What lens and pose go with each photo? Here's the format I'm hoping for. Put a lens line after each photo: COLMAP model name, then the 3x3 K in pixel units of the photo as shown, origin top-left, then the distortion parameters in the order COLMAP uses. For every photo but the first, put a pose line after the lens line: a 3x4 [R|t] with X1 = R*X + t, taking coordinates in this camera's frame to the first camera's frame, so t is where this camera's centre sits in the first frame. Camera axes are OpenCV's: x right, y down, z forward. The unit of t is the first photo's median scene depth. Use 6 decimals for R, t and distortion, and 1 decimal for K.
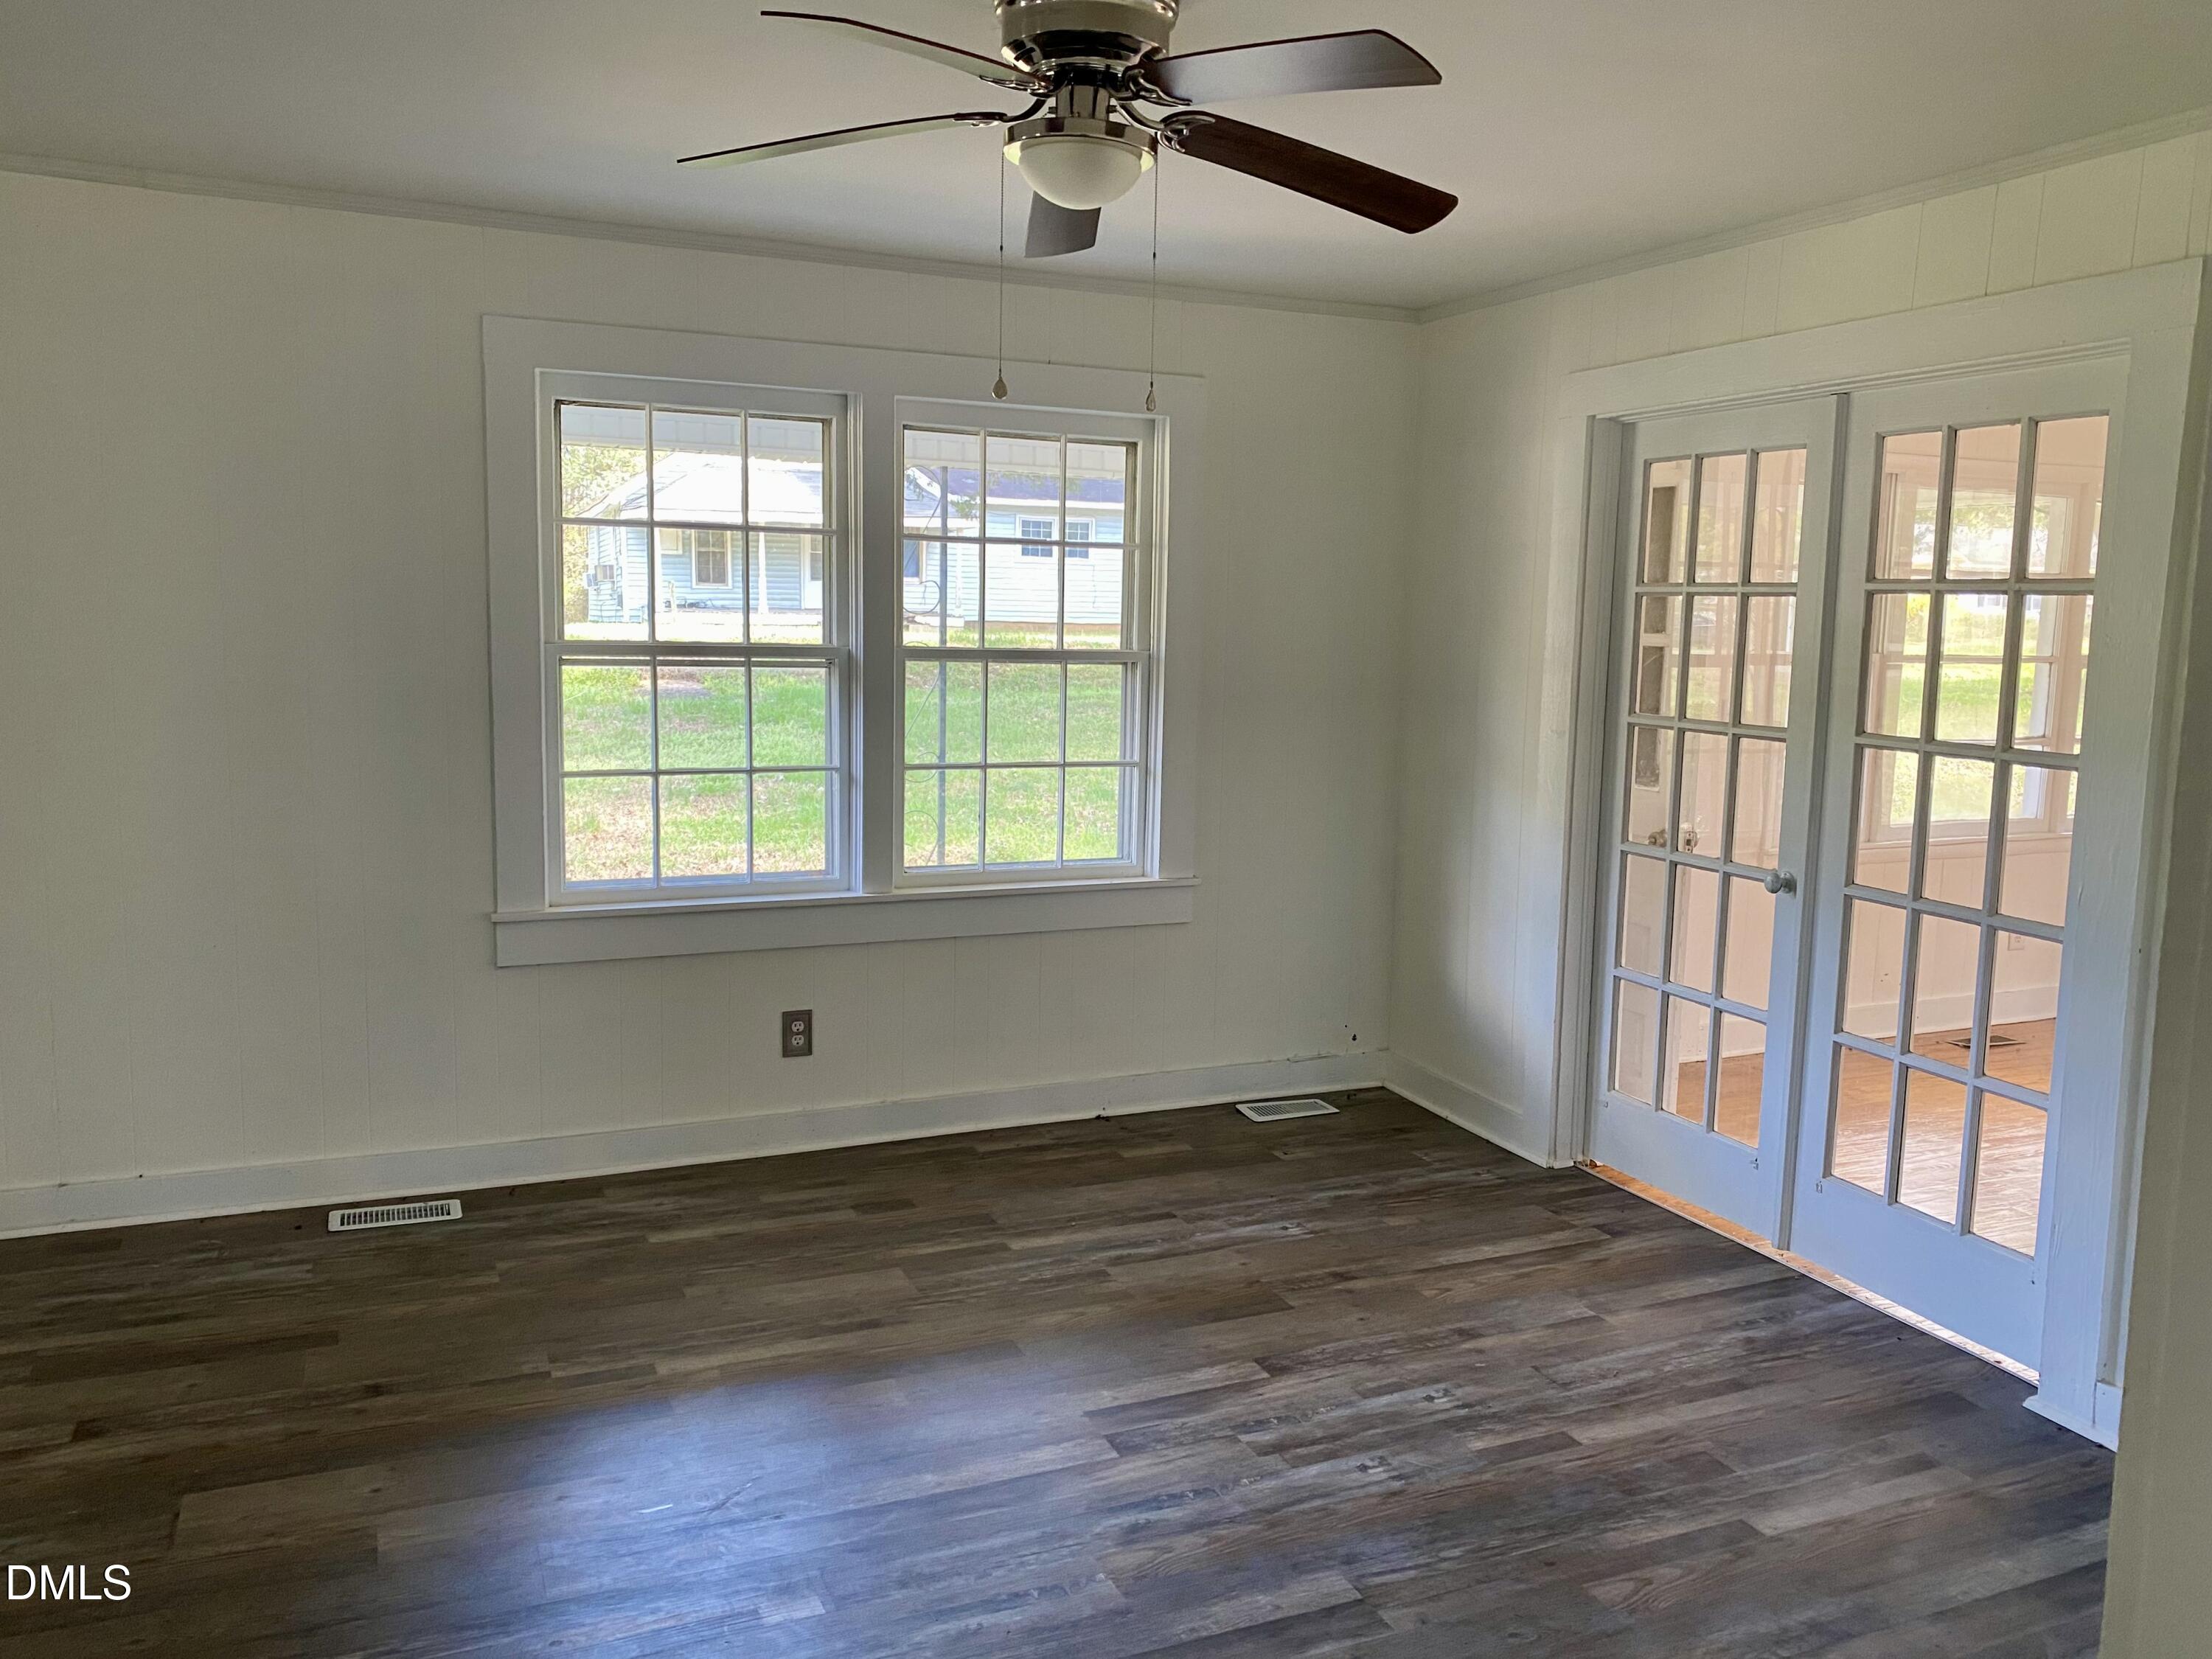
lens RADIAL K [[1713.6, 0, 1108.5], [0, 1713.6, 775.7], [0, 0, 1]] dist [0.111790, -0.103270]
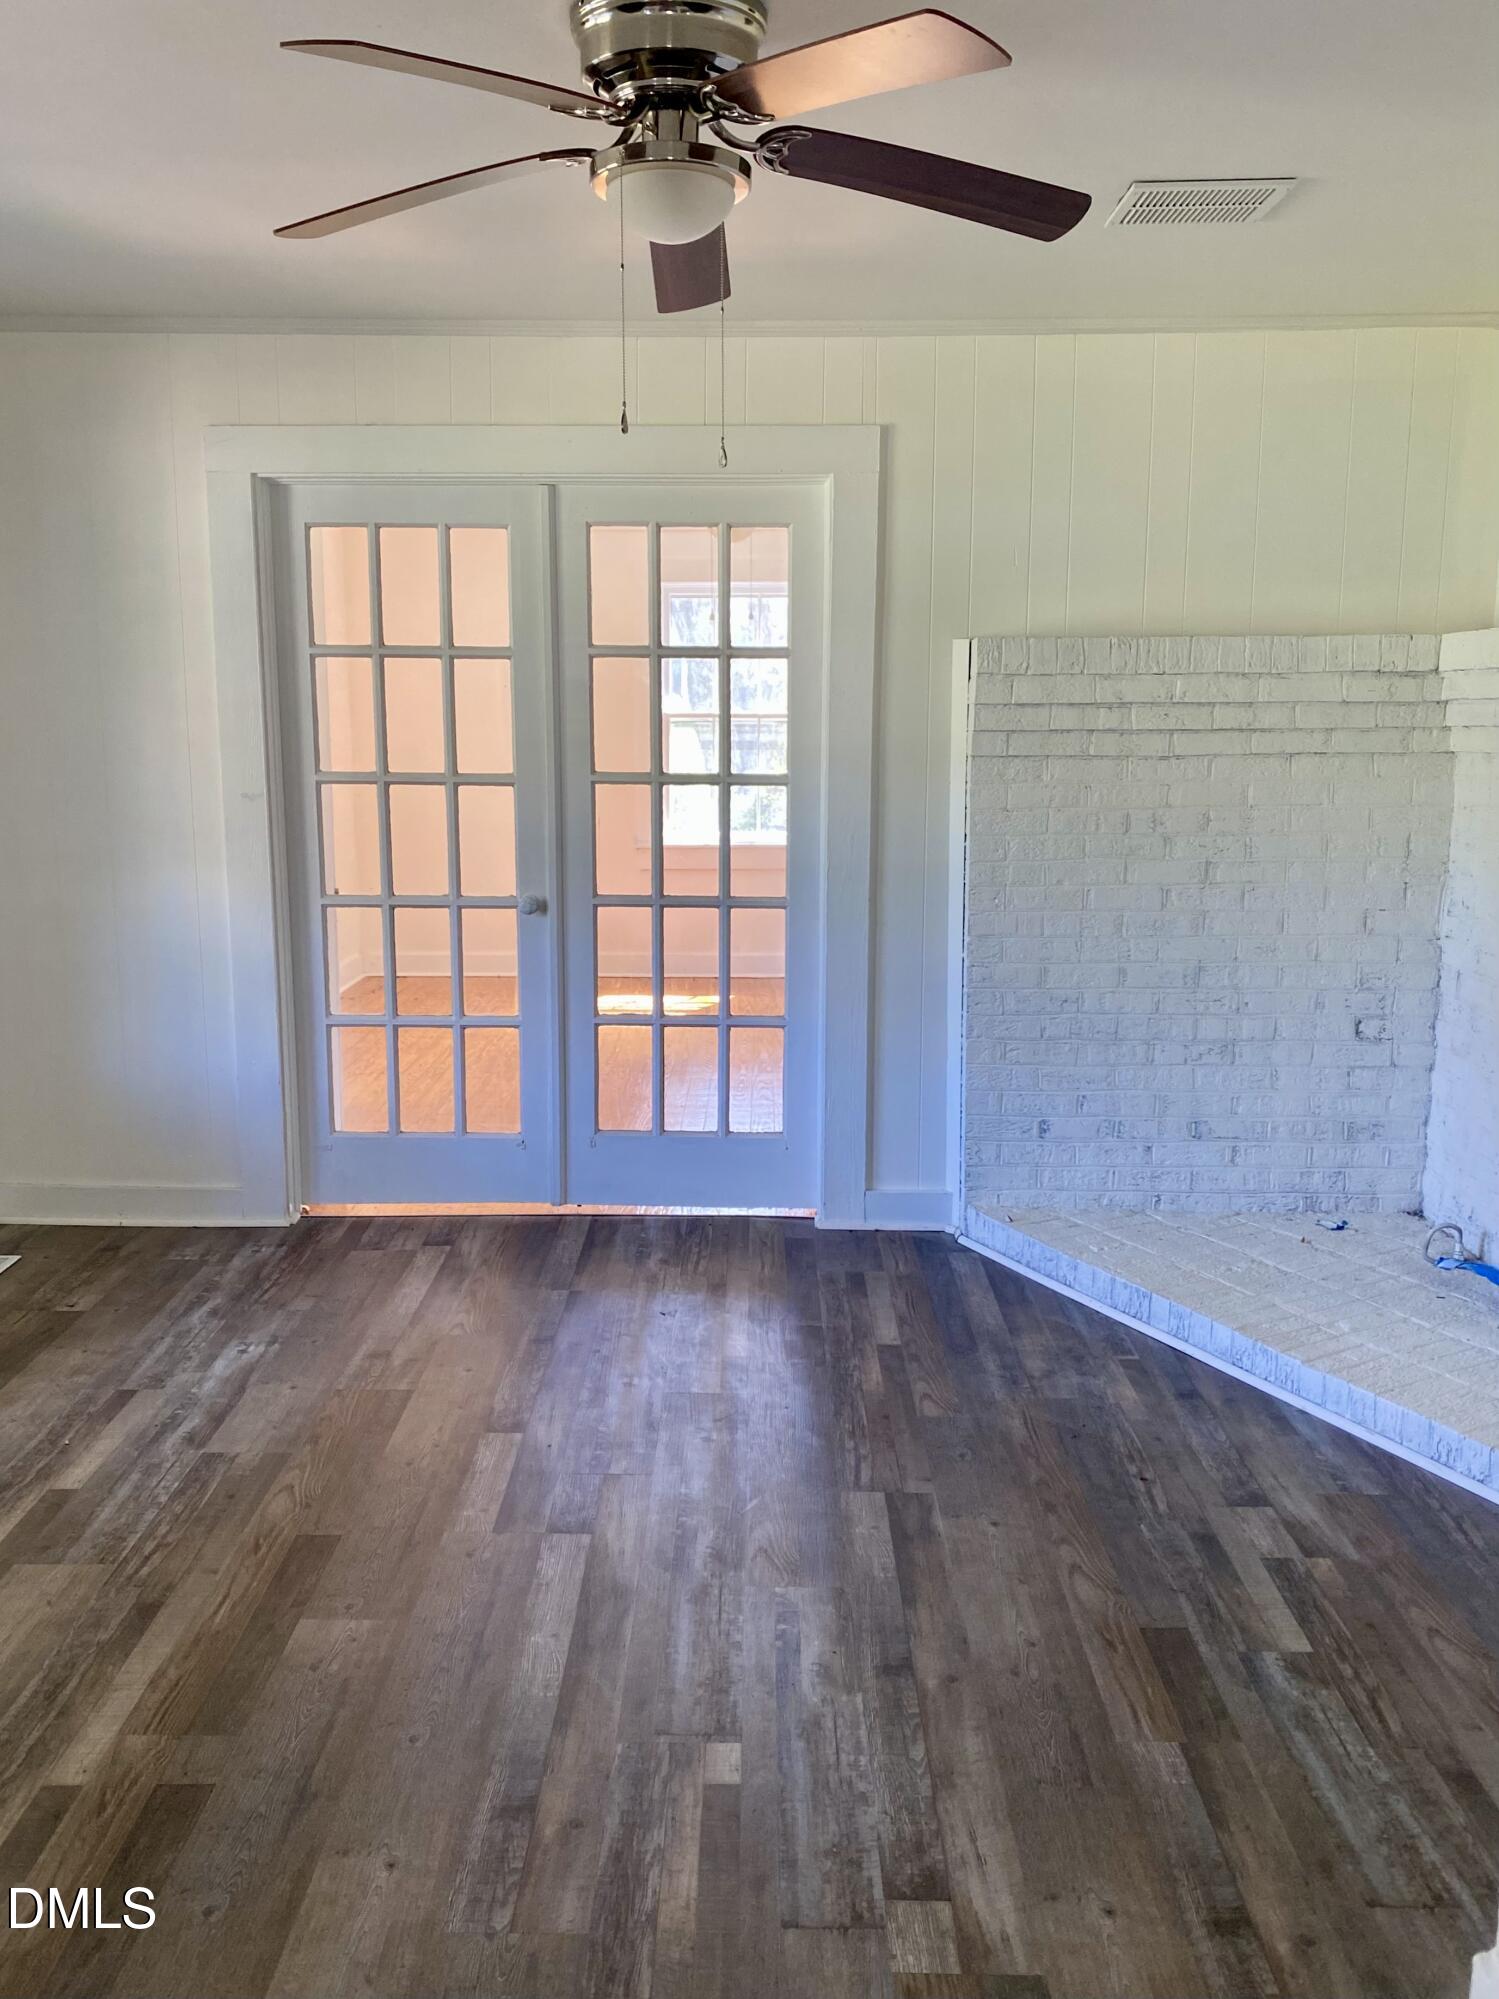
lens RADIAL K [[1664.6, 0, 749.5], [0, 1664.6, 999.5], [0, 0, 1]] dist [0.074116, -0.003838]
pose [[0.427418, -0.181226, 0.885704, -0.560000], [0.099450, 0.983181, 0.153180, -0.034896], [-0.898568, 0.022611, 0.438252, 0.367750]]
